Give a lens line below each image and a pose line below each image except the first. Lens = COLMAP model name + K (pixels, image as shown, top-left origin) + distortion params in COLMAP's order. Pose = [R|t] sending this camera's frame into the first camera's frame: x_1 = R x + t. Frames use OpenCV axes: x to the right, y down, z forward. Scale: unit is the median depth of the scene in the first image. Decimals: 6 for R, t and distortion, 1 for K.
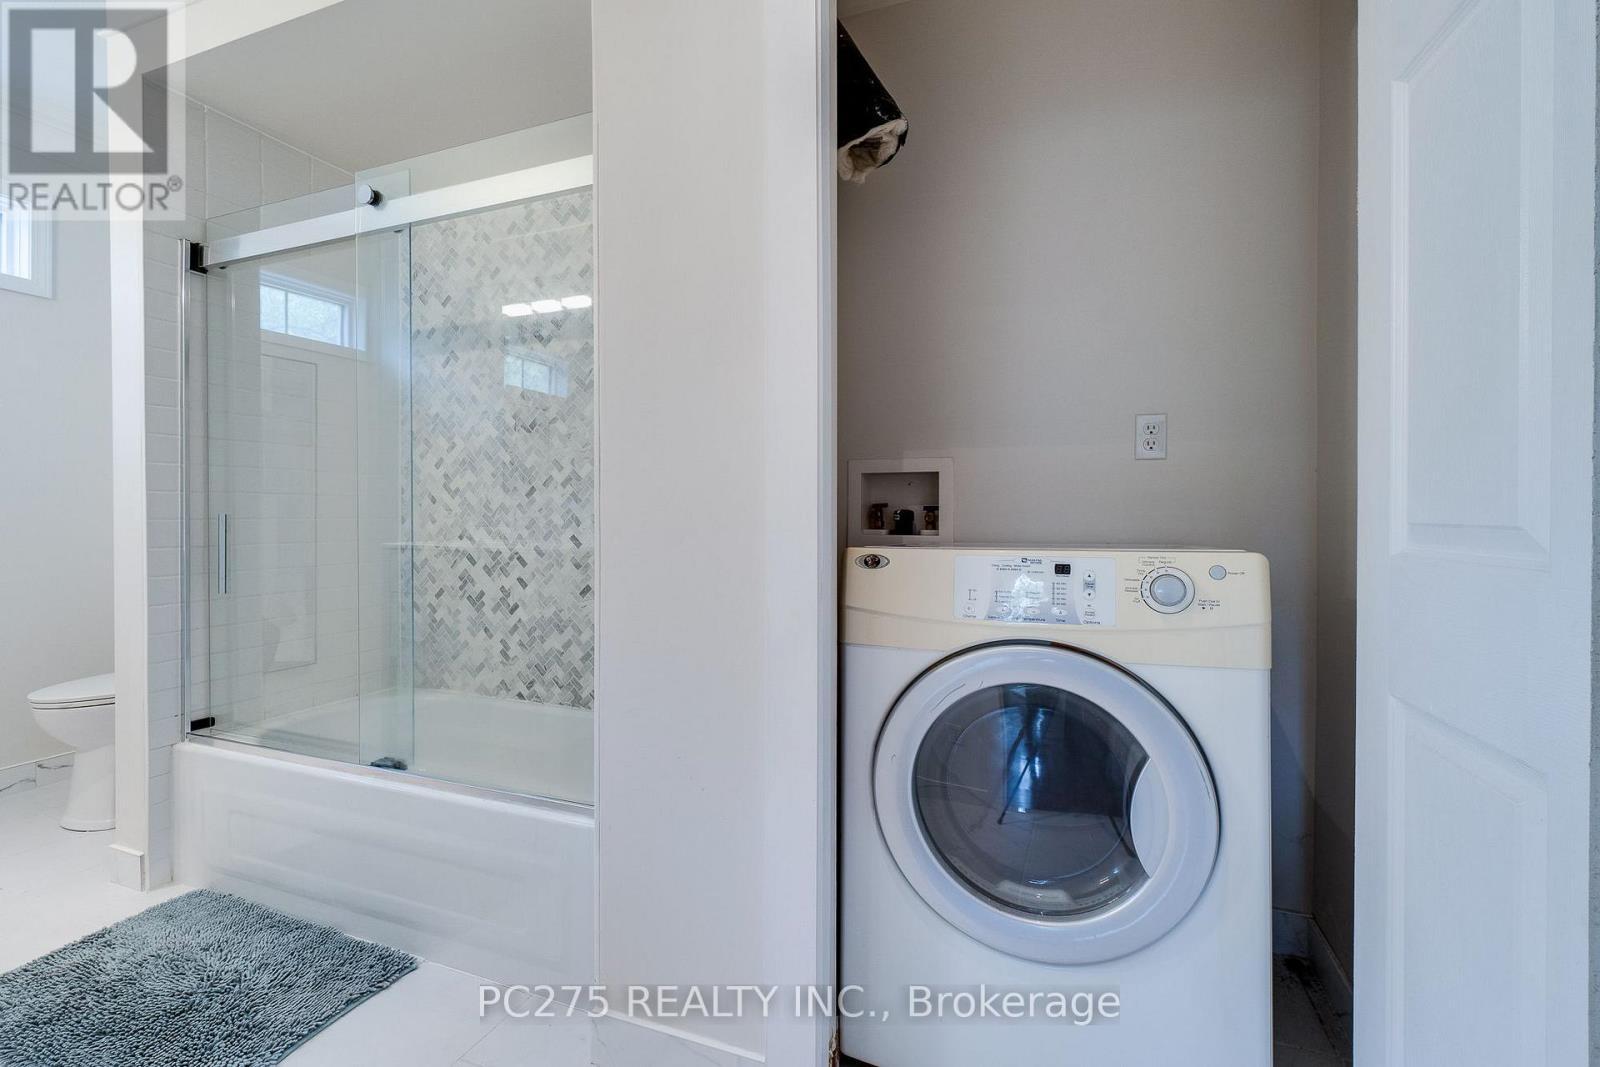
lens RADIAL K [[709.4, 0, 783.5], [0, 709.4, 521.4], [0, 0, 1]] dist [-0.003141, 0.000625]
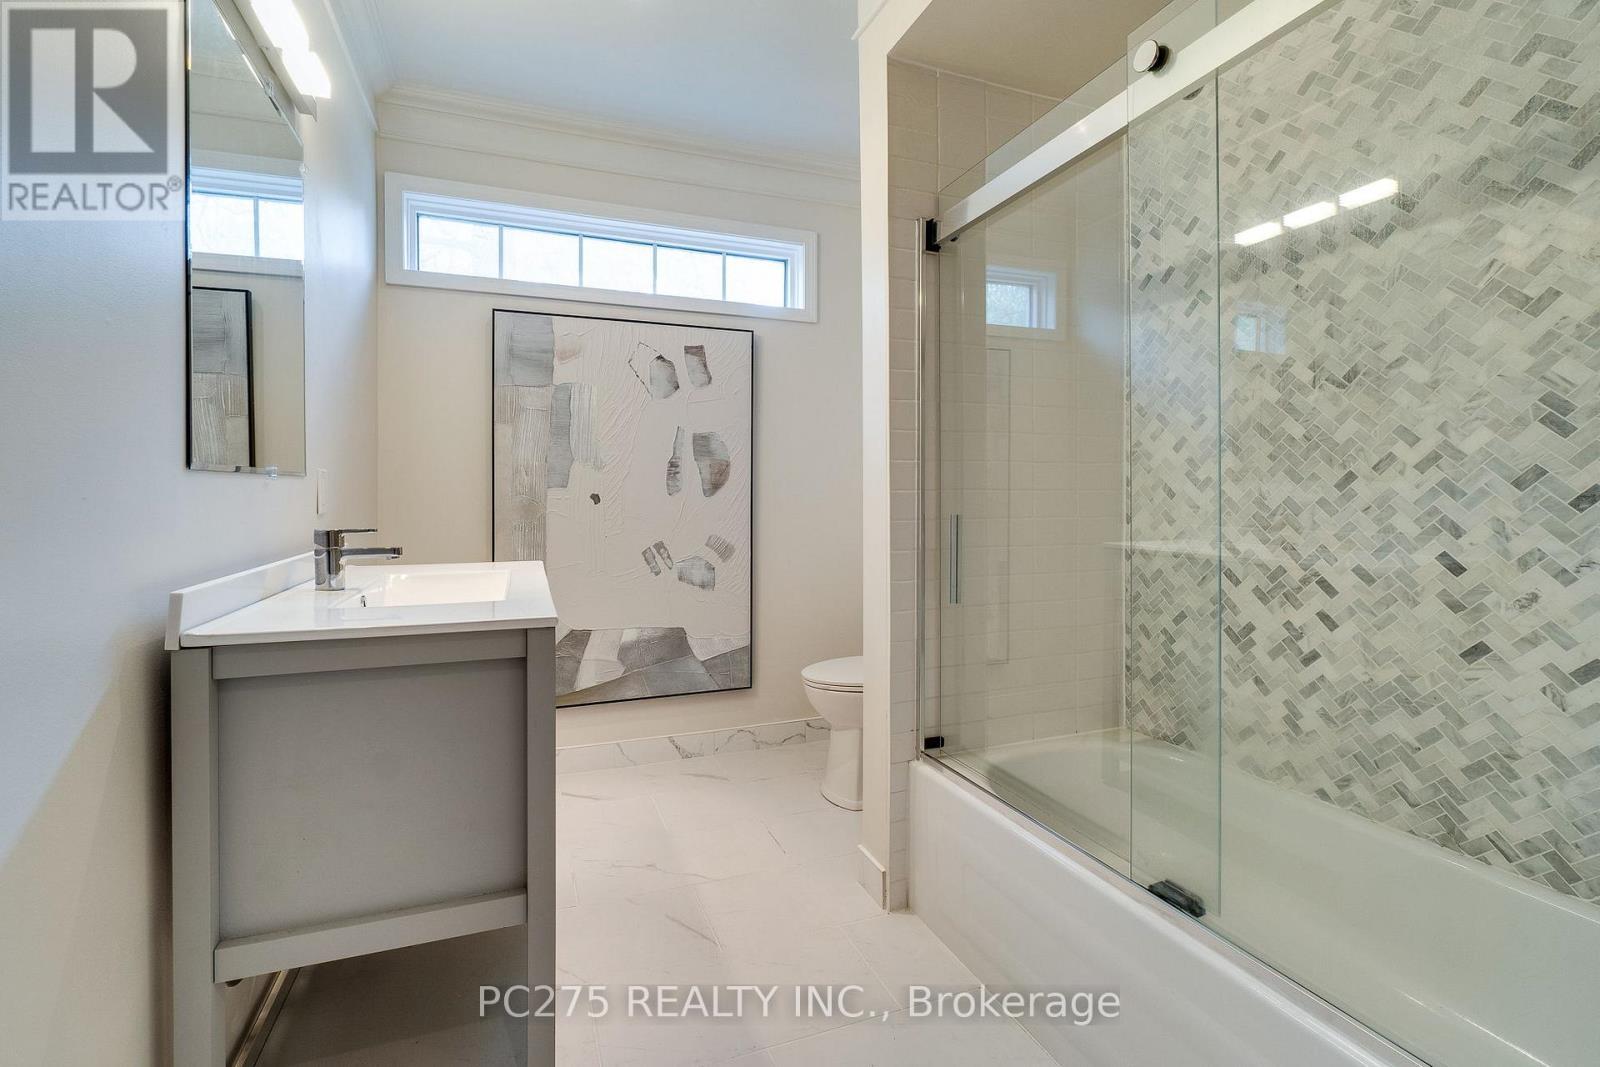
lens RADIAL K [[703.6, 0, 773.0], [0, 703.6, 499.7], [0, 0, 1]] dist [-0.000808, 0.001224]
pose [[0.655592, -0.000647, -0.755115, -0.215616], [-0.005600, 0.999968, -0.005718, -0.017779], [0.755095, 0.007977, 0.655567, 0.195165]]
